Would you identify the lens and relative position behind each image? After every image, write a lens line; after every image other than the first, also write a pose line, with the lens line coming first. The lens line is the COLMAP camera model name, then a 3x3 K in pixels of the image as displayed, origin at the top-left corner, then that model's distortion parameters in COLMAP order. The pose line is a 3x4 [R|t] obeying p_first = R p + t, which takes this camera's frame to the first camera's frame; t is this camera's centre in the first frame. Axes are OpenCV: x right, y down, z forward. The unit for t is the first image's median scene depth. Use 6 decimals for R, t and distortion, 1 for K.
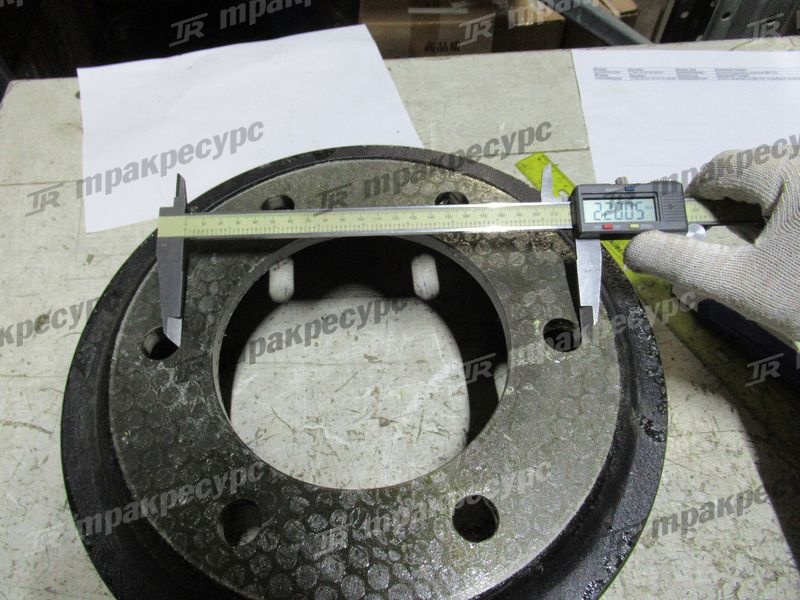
lens RADIAL K [[599.8, 0, 397.4], [0, 599.8, 301.3], [0, 0, 1]] dist [-0.005067, -0.003967]
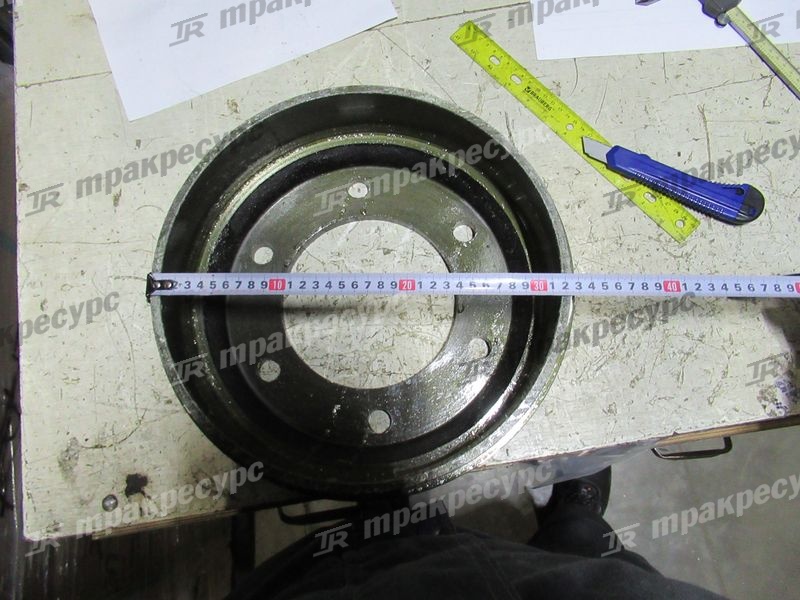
lens RADIAL K [[599.8, 0, 398.0], [0, 599.8, 302.3], [0, 0, 1]] dist [-0.005067, -0.003967]
pose [[0.995561, -0.094102, 0.001825, -0.009370], [0.088450, 0.942040, 0.323630, -0.136283], [-0.032173, -0.322032, 0.946182, -0.361769]]
